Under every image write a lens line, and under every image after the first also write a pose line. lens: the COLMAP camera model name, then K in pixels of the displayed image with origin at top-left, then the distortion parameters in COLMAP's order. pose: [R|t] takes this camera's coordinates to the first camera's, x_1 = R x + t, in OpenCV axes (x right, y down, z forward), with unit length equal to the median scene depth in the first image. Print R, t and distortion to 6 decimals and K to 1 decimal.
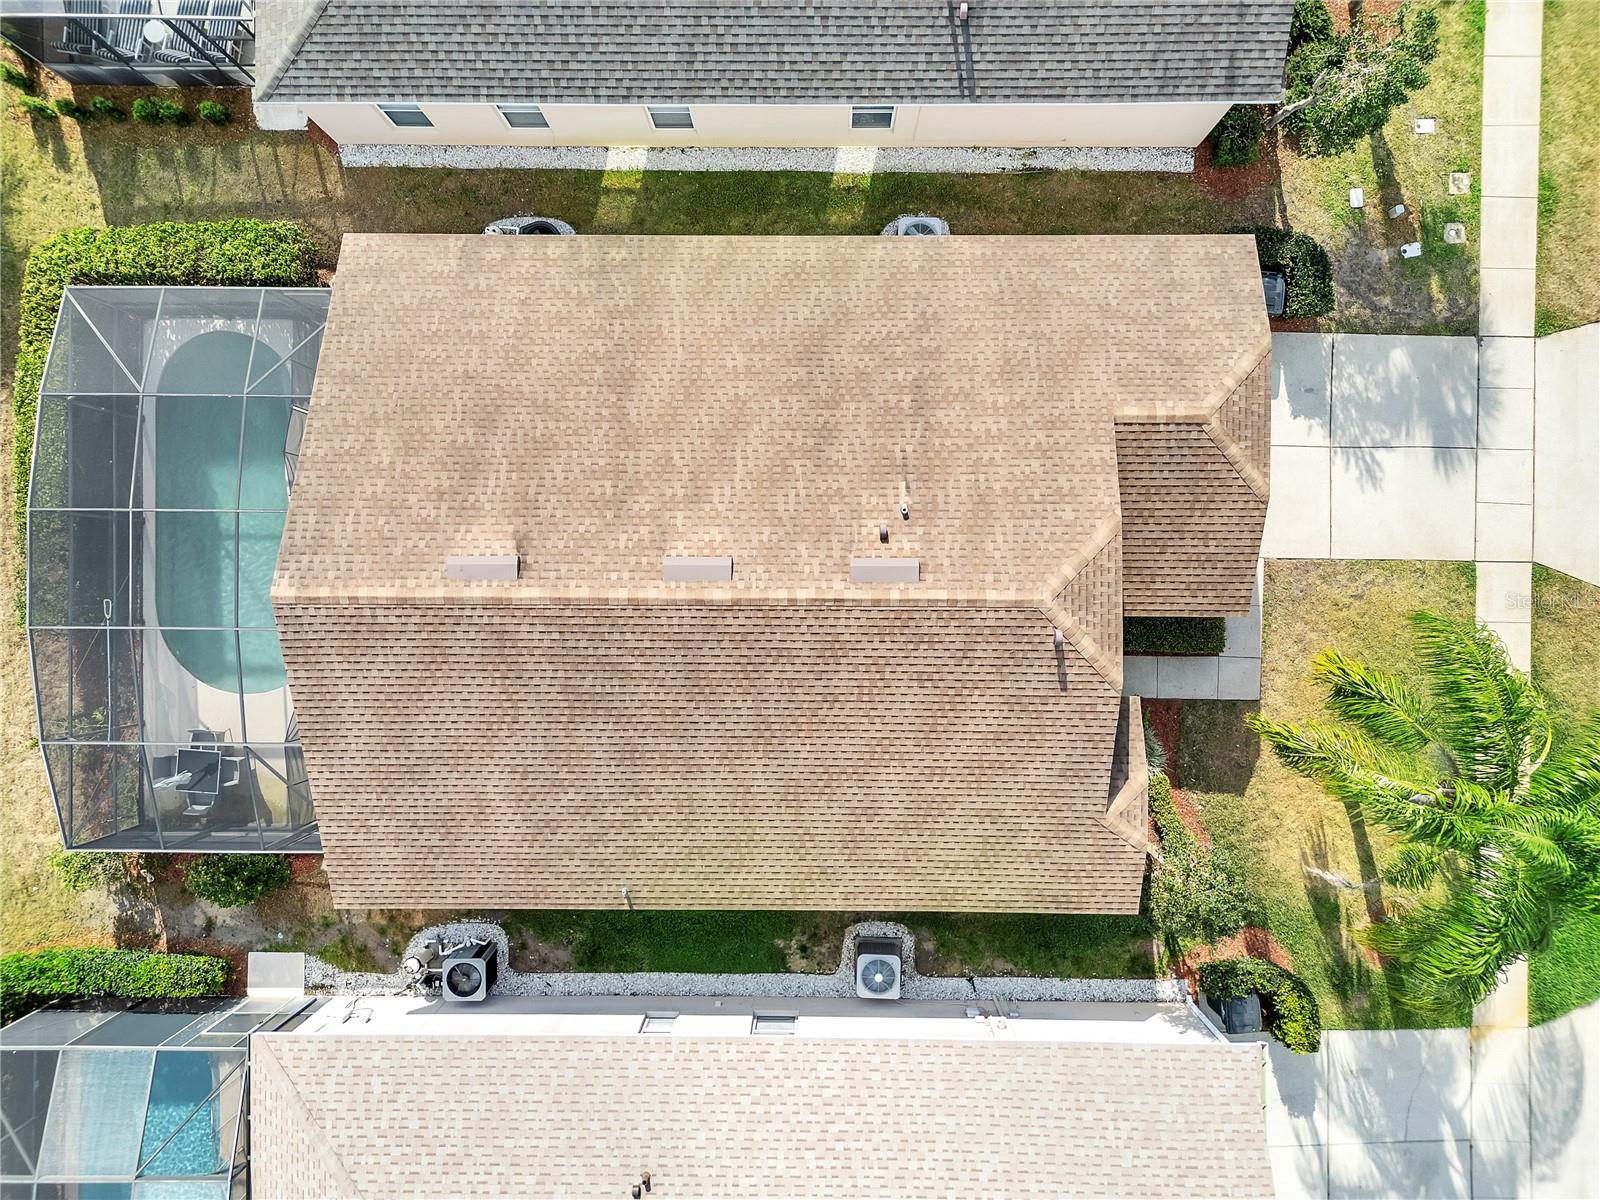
lens RADIAL K [[1122.3, 0, 807.4], [0, 1122.3, 598.8], [0, 0, 1]] dist [0.064934, -0.062070]
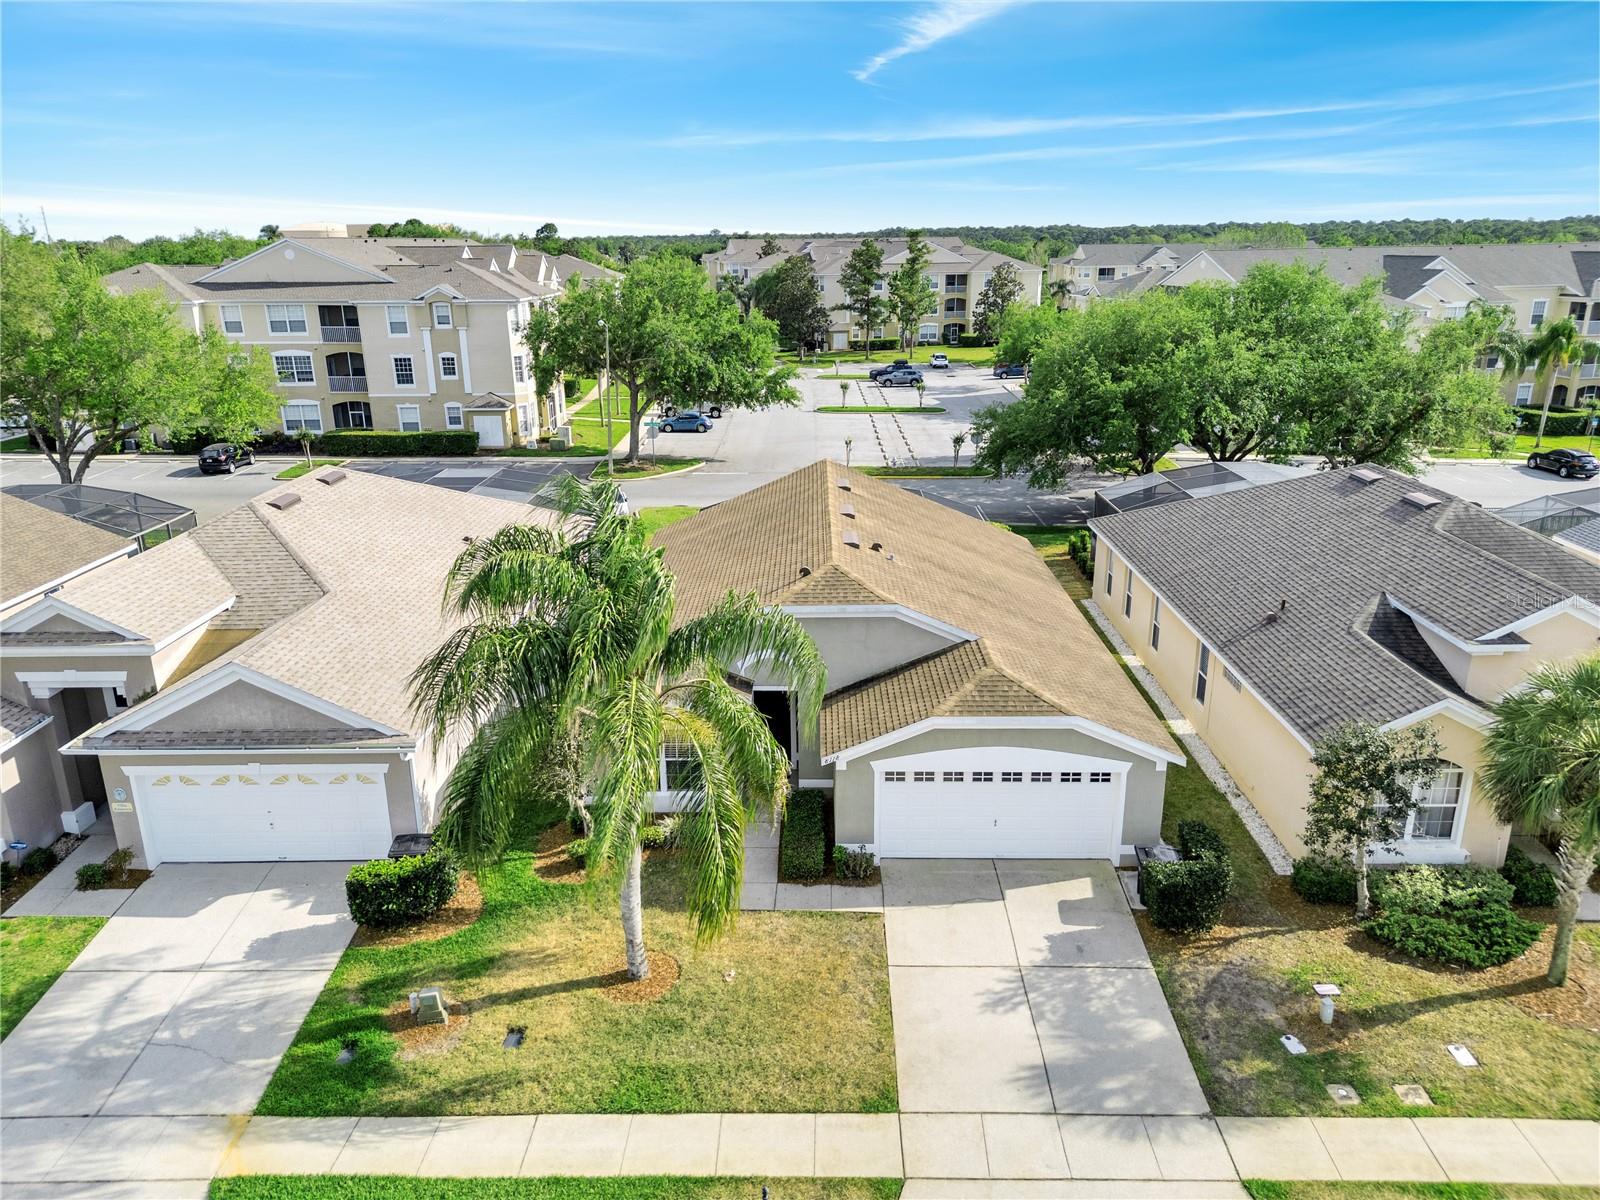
lens RADIAL K [[1122.3, 0, 807.2], [0, 1122.3, 605.2], [0, 0, 1]] dist [0.064934, -0.062070]
pose [[0.003698, 0.324499, -0.945879, 1.182744], [-0.999988, -0.001704, -0.004494, 0.030473], [-0.003070, 0.945885, 0.324489, 0.471677]]
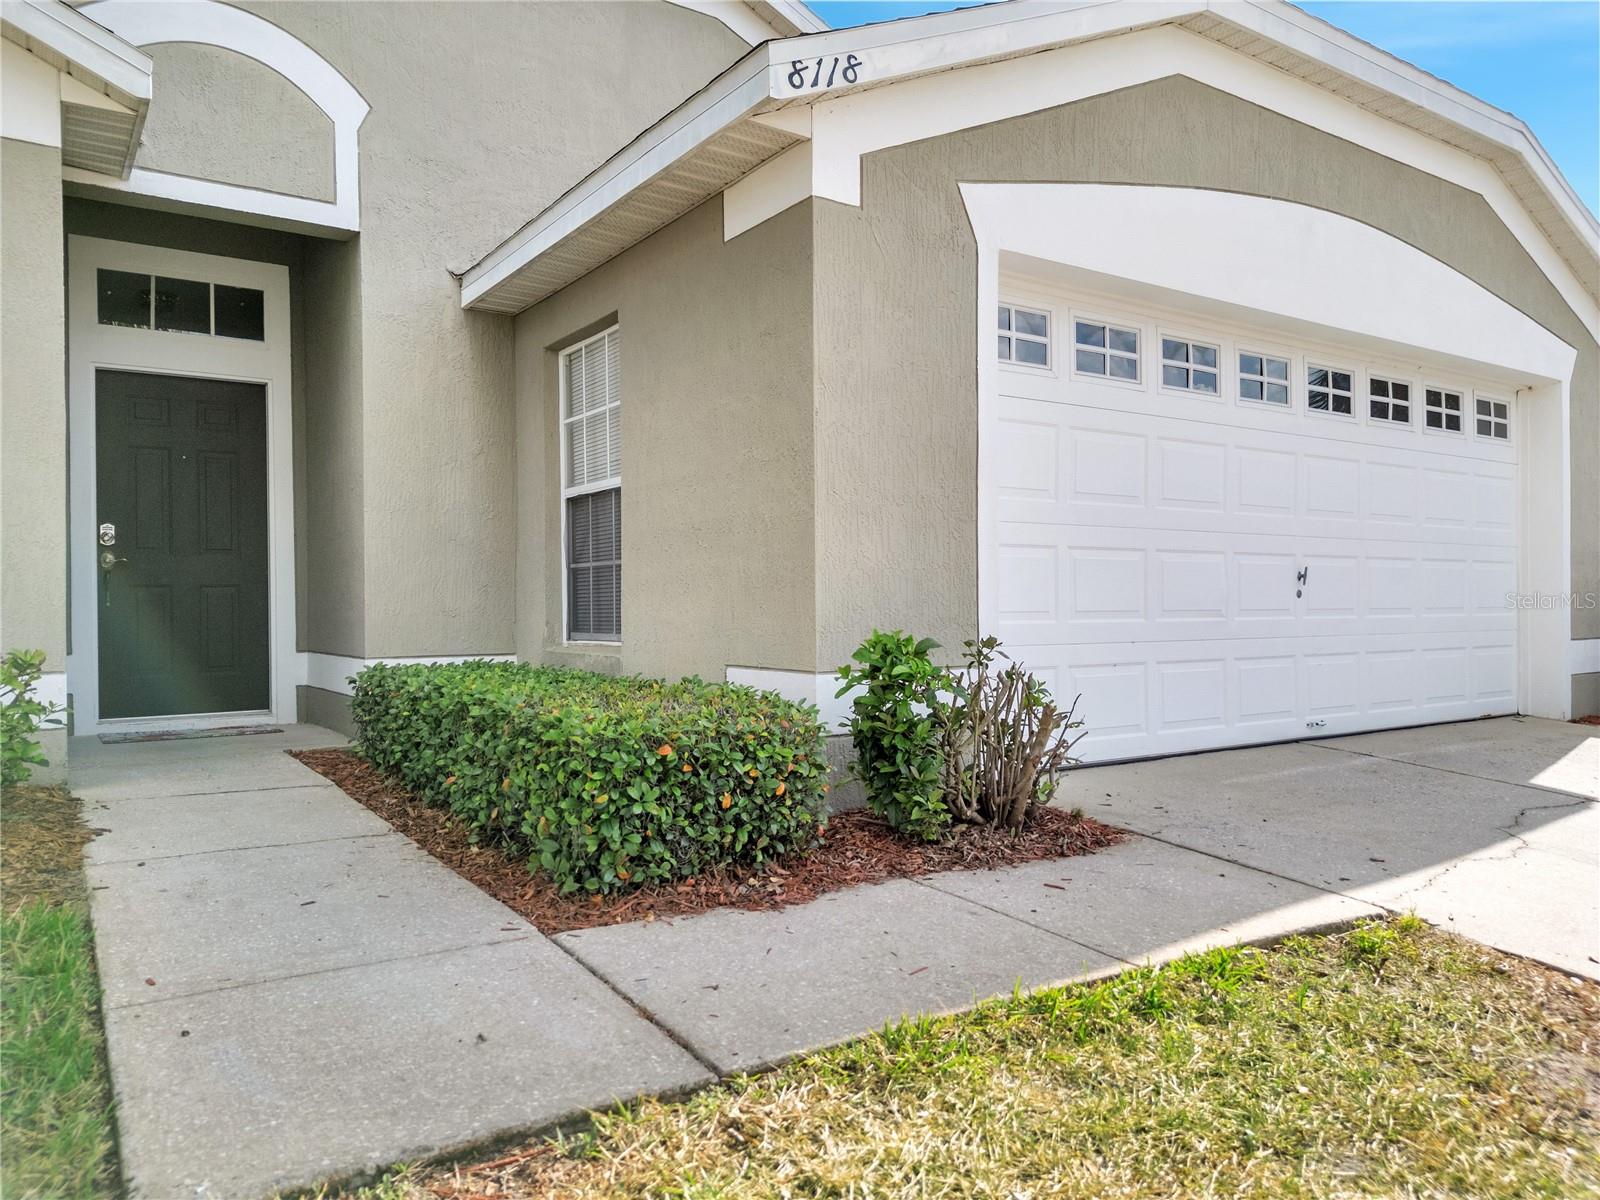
lens RADIAL K [[1122.3, 0, 804.9], [0, 1122.3, 604.5], [0, 0, 1]] dist [0.064934, -0.062070]
pose [[0.572064, 0.009267, -0.820157, 0.472283], [-0.820164, -0.004056, -0.572115, 0.095356], [-0.008628, 0.999949, 0.005280, 0.965112]]
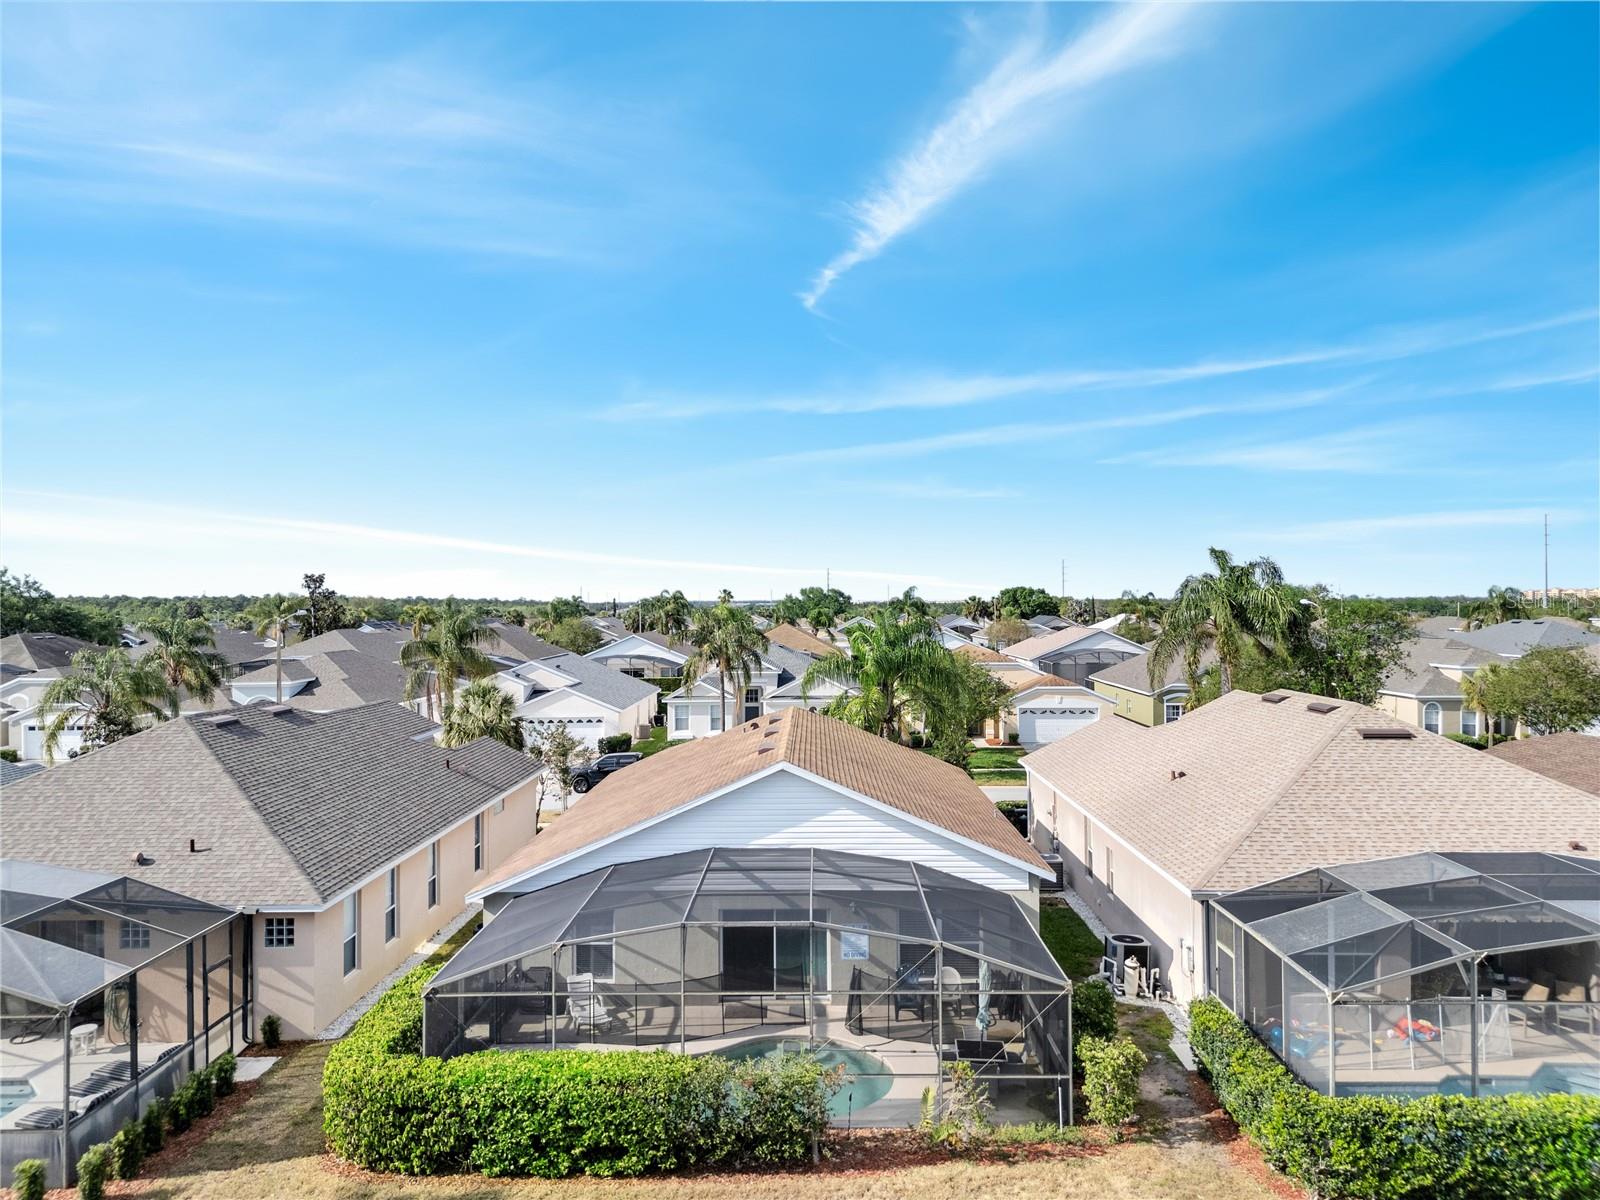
lens RADIAL K [[1122.3, 0, 808.8], [0, 1122.3, 602.6], [0, 0, 1]] dist [0.064934, -0.062070]
pose [[-0.000377, 0.016825, 0.999858, -1.395410], [0.999893, -0.014610, 0.000623, 0.022812], [0.014619, 0.999752, -0.016818, 0.661048]]
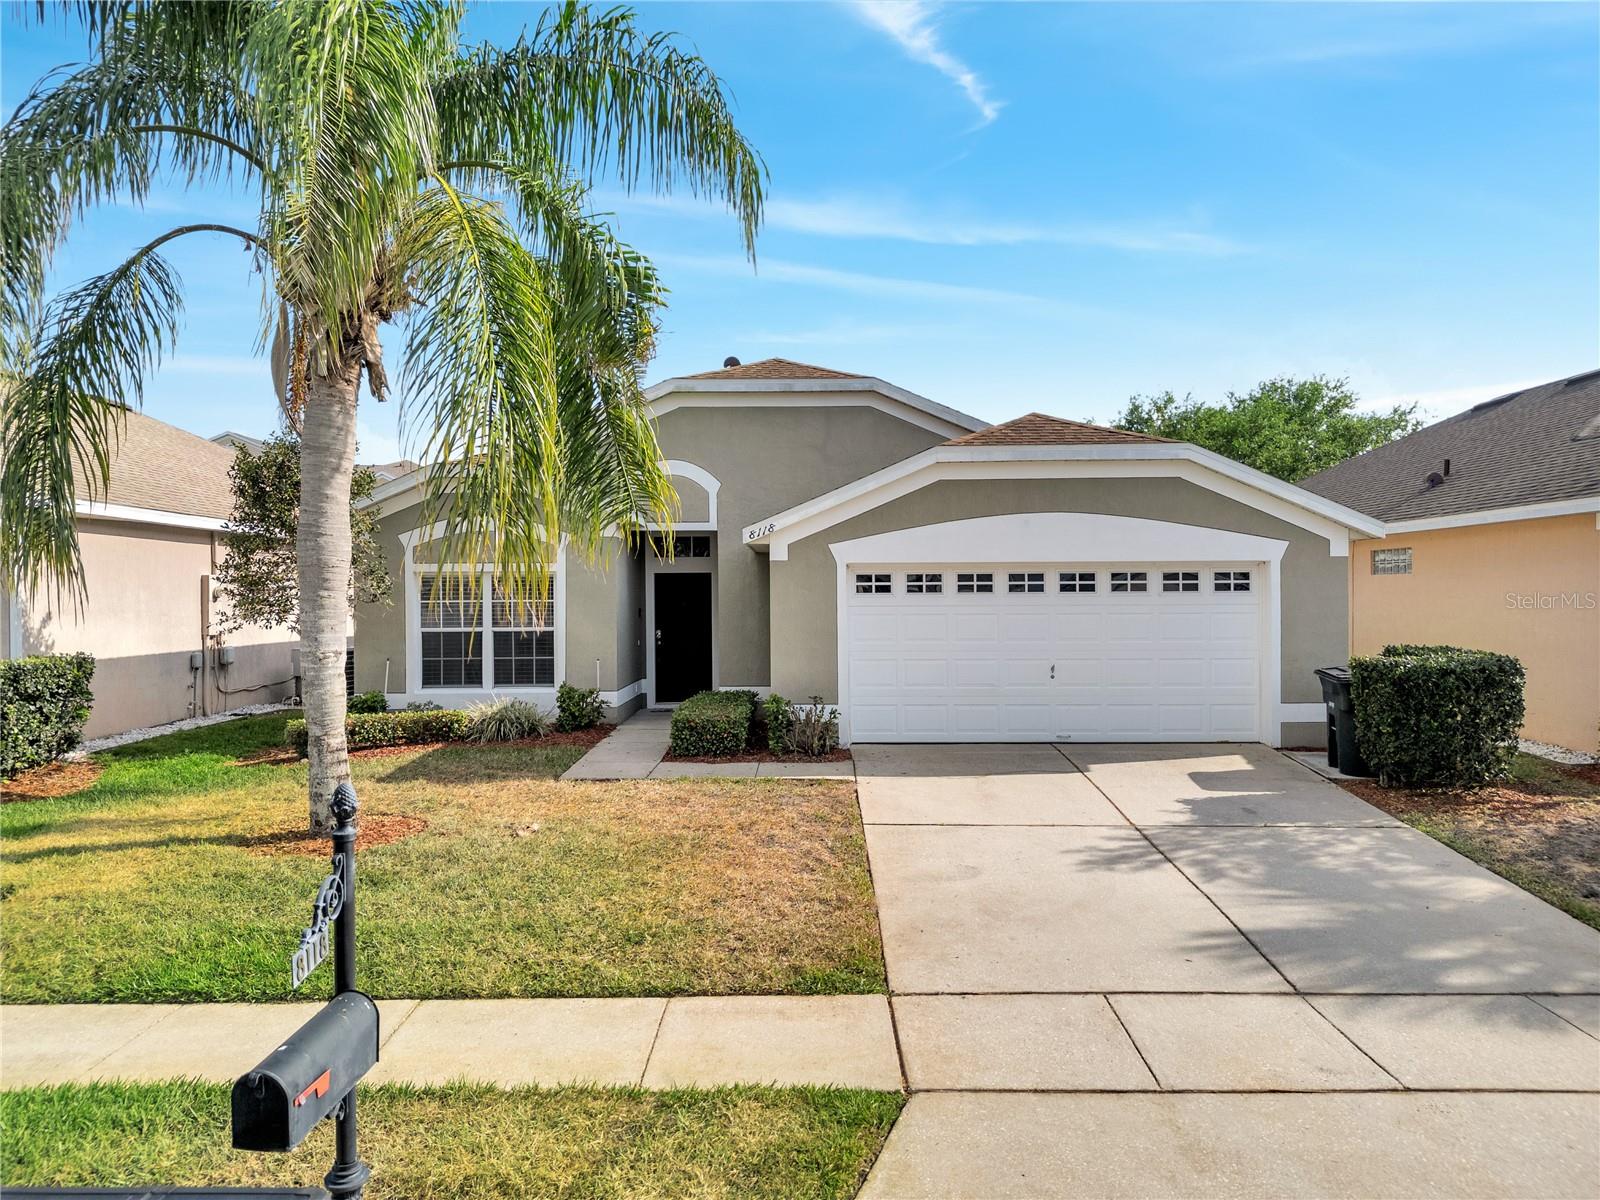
lens RADIAL K [[1122.3, 0, 803.4], [0, 1122.3, 595.7], [0, 0, 1]] dist [0.064934, -0.062070]
pose [[0.011647, 0.013695, -0.999838, 0.874356], [-0.999931, -0.001518, -0.011669, -0.008087], [-0.001677, 0.999905, 0.013677, 0.916552]]
